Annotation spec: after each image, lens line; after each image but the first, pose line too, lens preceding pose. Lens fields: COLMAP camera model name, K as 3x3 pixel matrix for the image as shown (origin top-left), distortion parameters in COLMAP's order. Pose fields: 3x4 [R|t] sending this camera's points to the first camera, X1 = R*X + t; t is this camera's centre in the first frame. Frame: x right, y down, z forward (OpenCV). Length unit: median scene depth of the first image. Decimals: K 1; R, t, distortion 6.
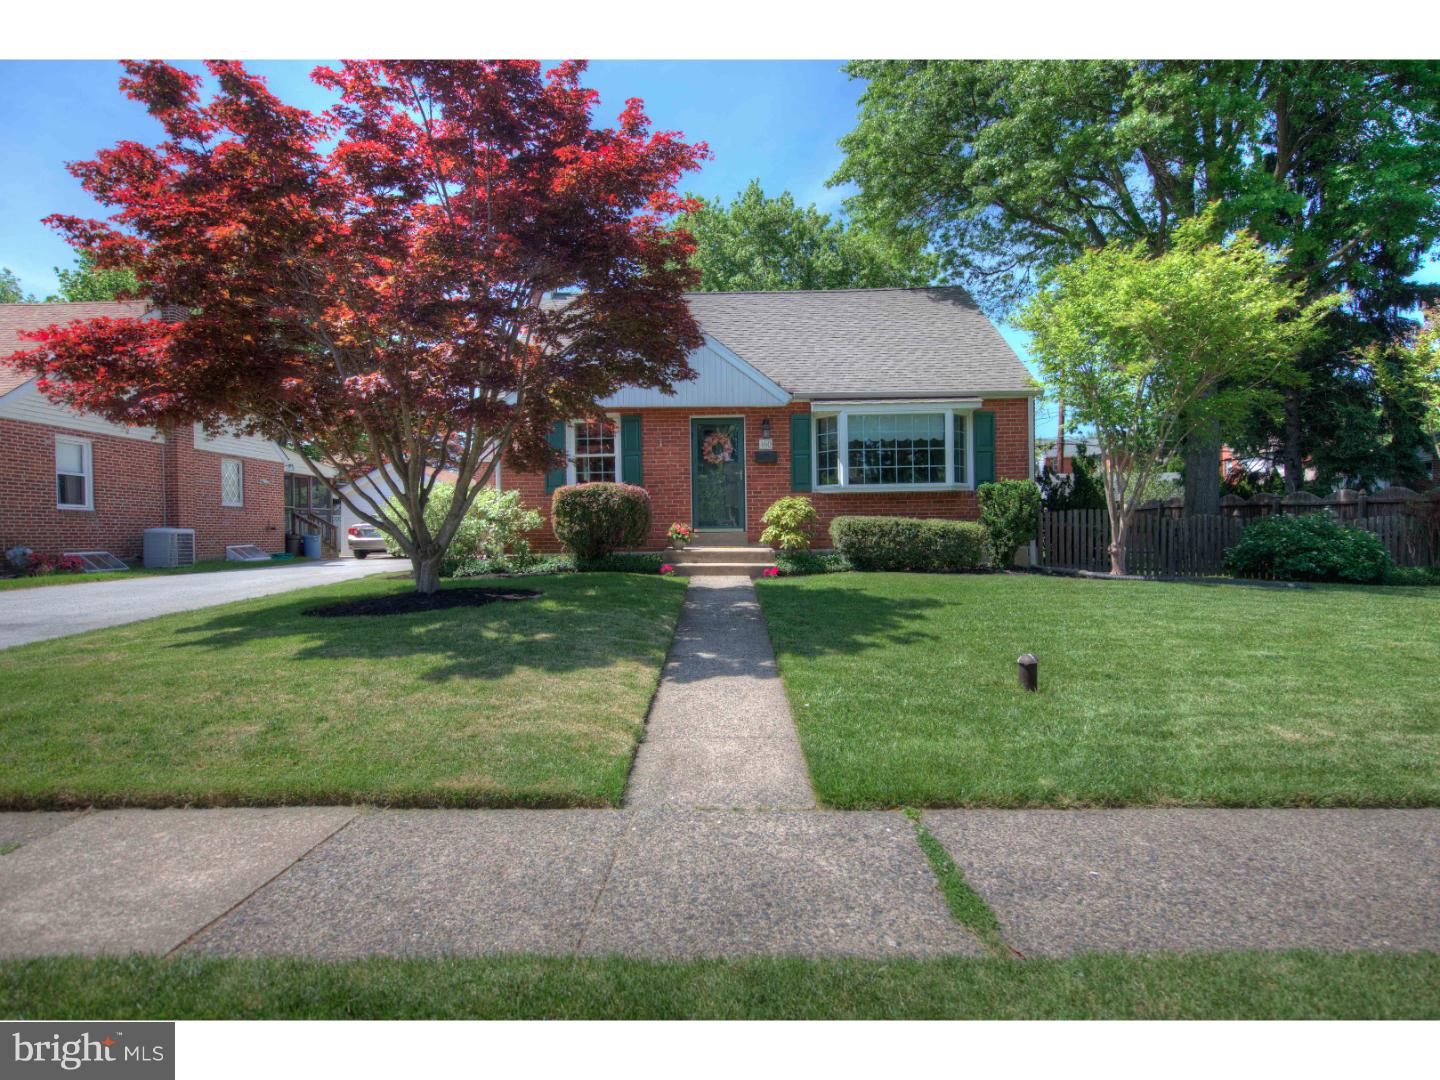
lens RADIAL K [[780.0, 0, 722.9], [0, 780.0, 533.9], [0, 0, 1]] dist [0.012970, -0.001524]
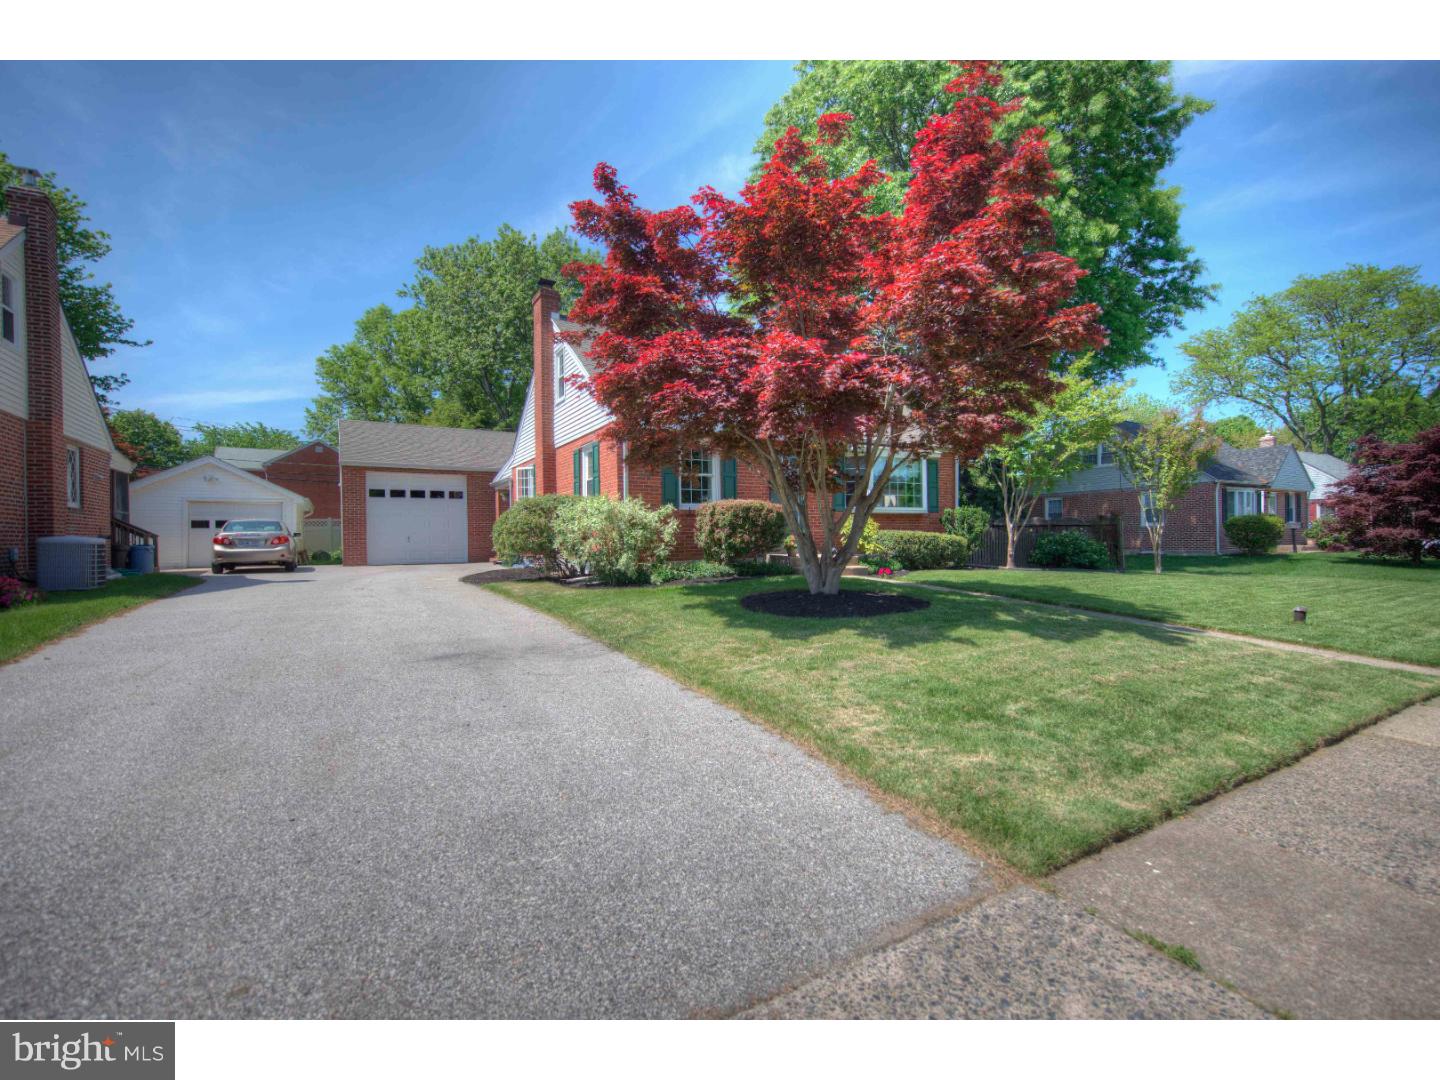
lens RADIAL K [[629.3, 0, 718.4], [0, 629.3, 539.1], [0, 0, 1]] dist [-0.003473, -0.000597]
pose [[0.850858, 0.001083, 0.525394, -0.688696], [0.001819, 0.999986, -0.005006, -0.002332], [-0.525392, 0.005215, 0.850844, 0.227259]]
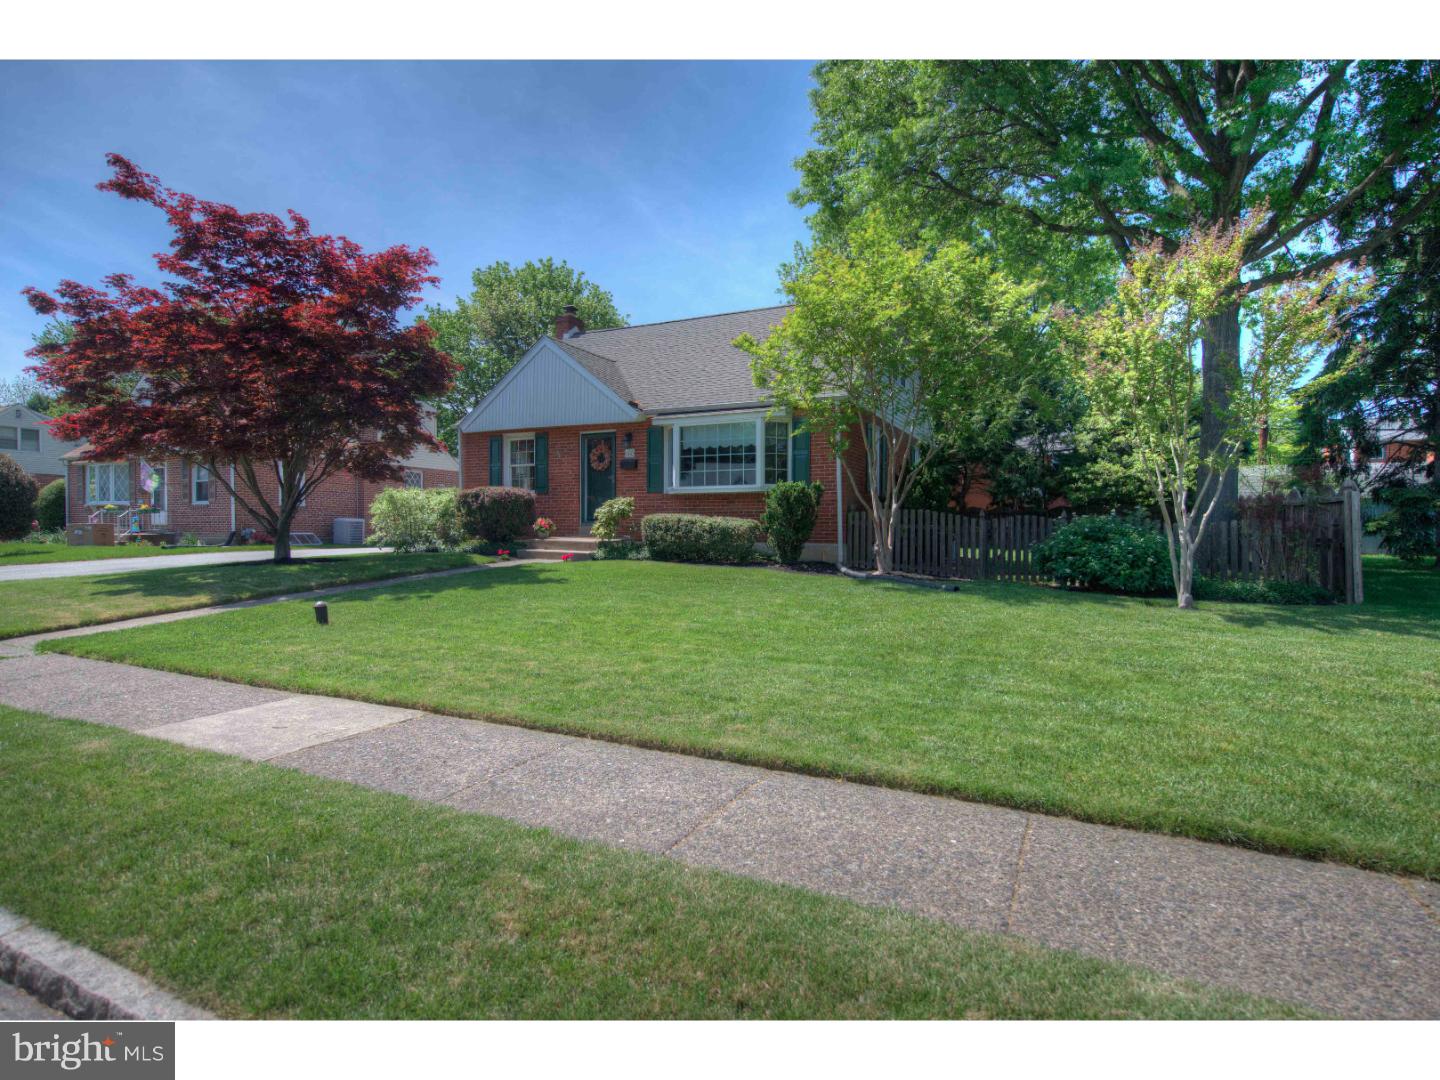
lens RADIAL K [[780.0, 0, 707.0], [0, 780.0, 534.2], [0, 0, 1]] dist [0.012970, -0.001524]
pose [[0.891075, 0.019786, -0.453425, 0.782293], [-0.017045, 0.999803, 0.010131, -0.005019], [0.453536, -0.001298, 0.891237, -0.021045]]
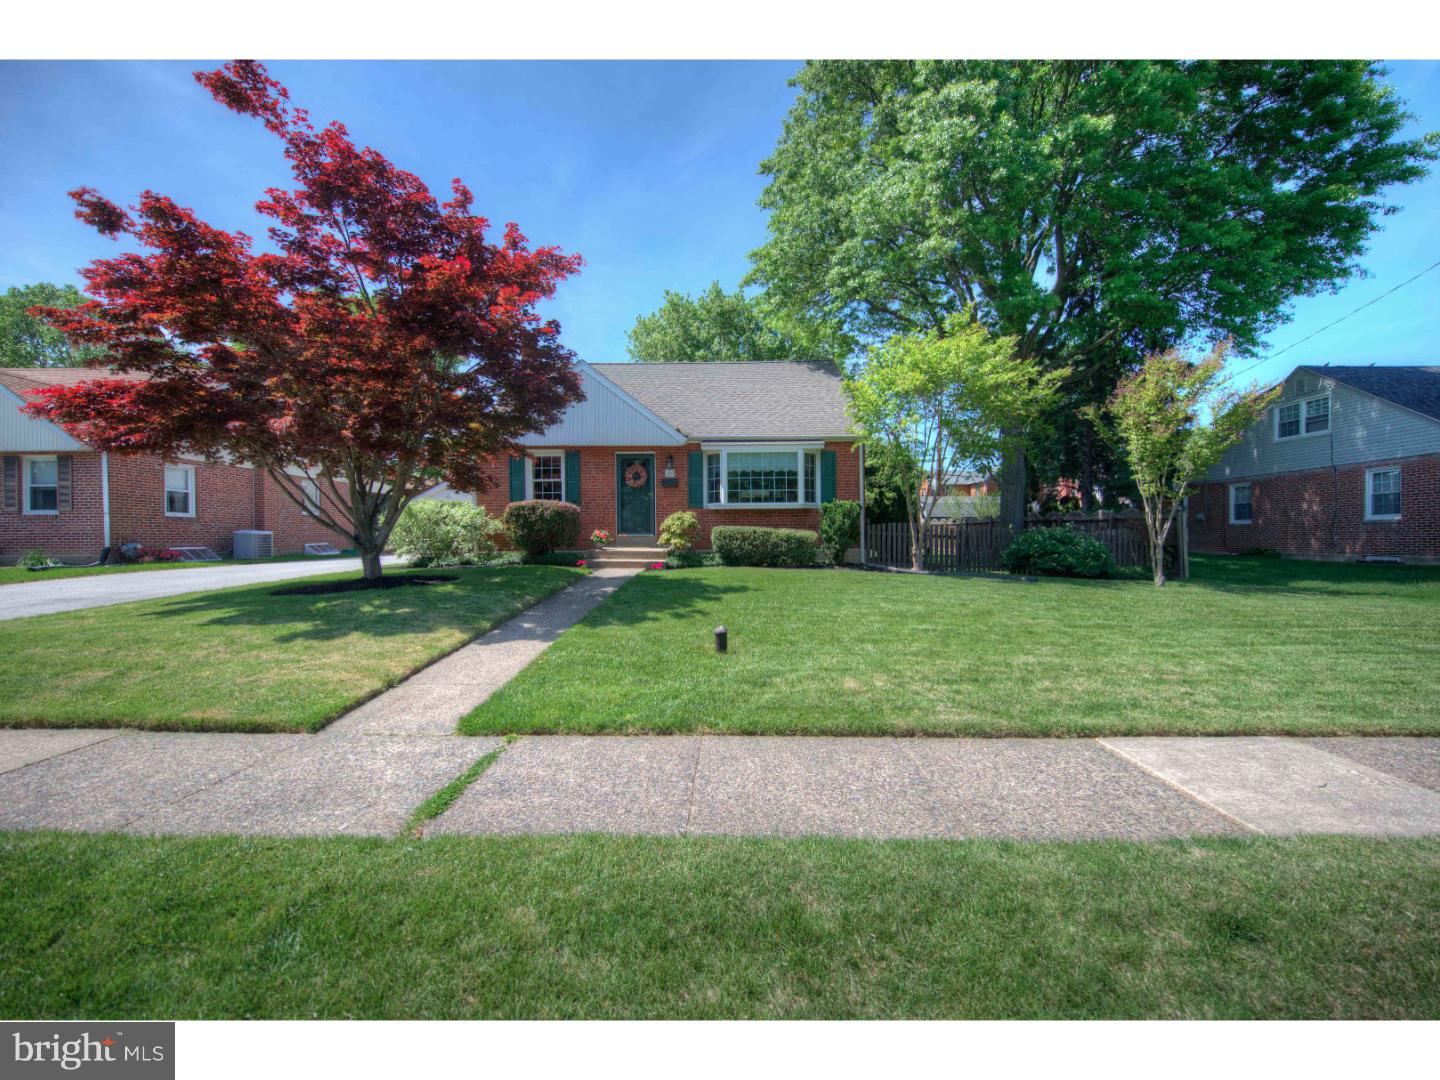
lens RADIAL K [[570.8, 0, 729.8], [0, 570.8, 535.6], [0, 0, 1]] dist [0.002279, -0.001928]
pose [[0.999963, 0.008539, 0.000468, 0.177221], [-0.008536, 0.999951, -0.005057, -0.000789], [-0.000511, 0.005053, 0.999987, -0.006301]]
